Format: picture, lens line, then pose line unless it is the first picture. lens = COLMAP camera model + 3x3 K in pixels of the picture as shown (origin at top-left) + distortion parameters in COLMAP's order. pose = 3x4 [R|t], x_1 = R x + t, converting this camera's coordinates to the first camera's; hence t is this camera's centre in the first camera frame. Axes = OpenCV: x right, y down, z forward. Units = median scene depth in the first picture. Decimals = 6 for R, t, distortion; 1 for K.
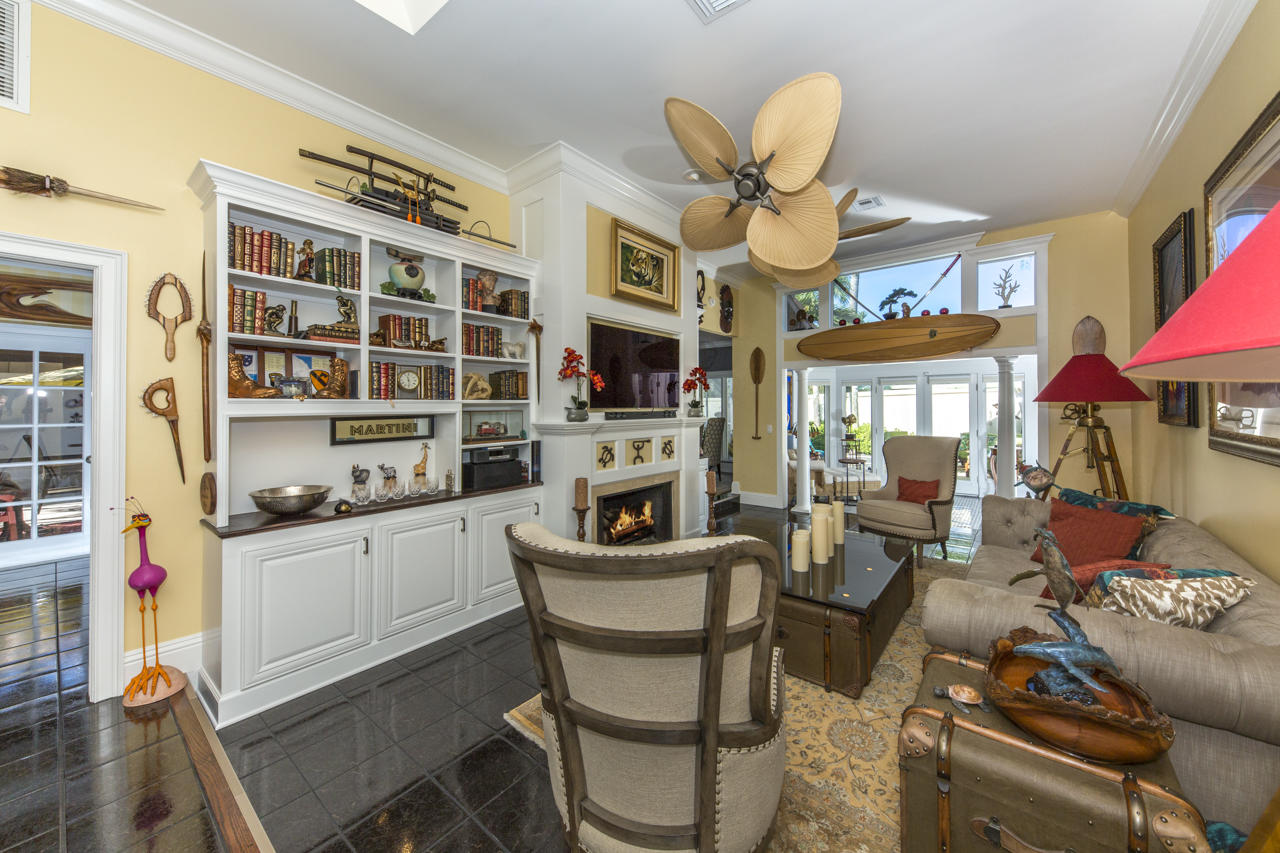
lens RADIAL K [[437.2, 0, 640.3], [0, 437.2, 408.4], [0, 0, 1]] dist [0.001566, 0.000020]
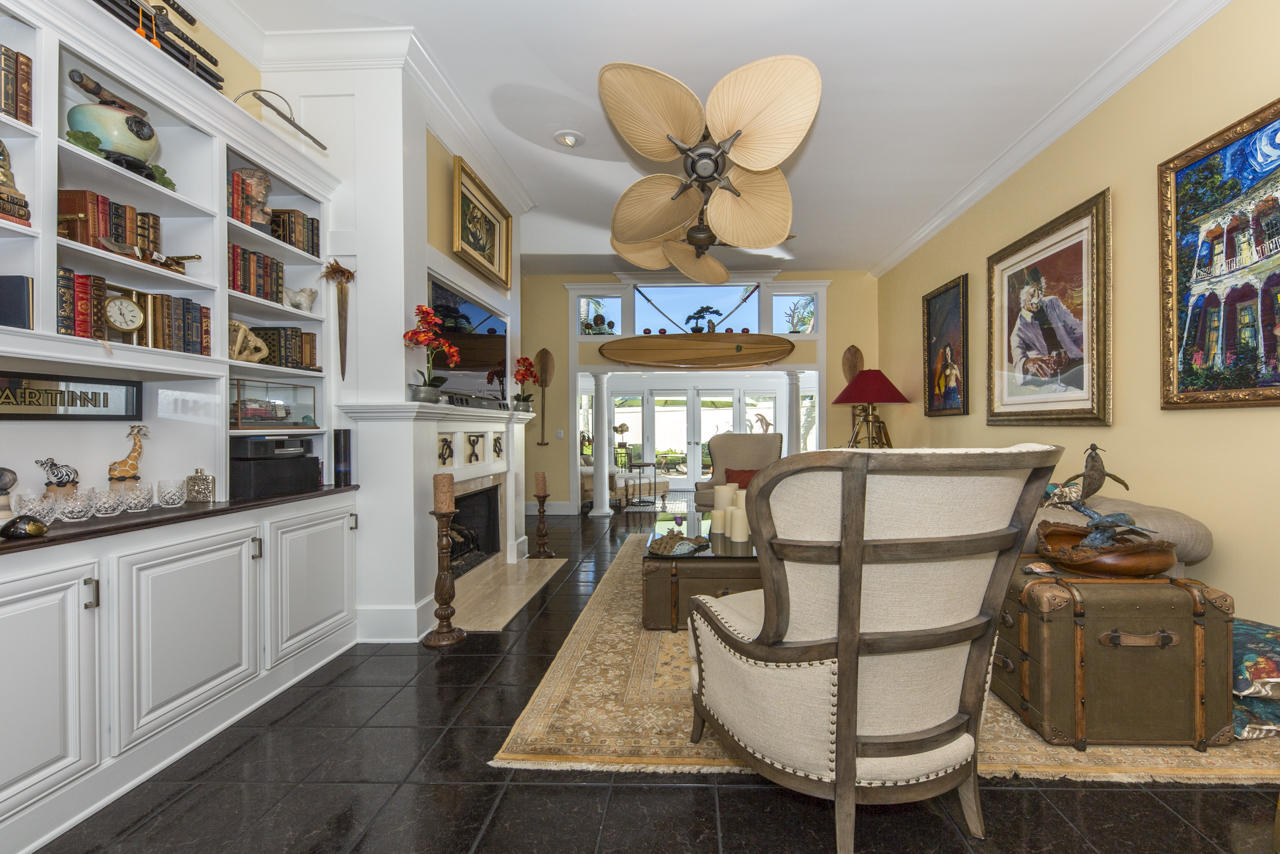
lens RADIAL K [[473.8, 0, 618.6], [0, 473.8, 429.2], [0, 0, 1]] dist [-0.000392, -0.000249]
pose [[0.842695, 0.031756, 0.537455, -0.275312], [-0.037245, 0.999306, -0.000648, 0.057826], [-0.537102, -0.019471, 0.843292, 0.101546]]
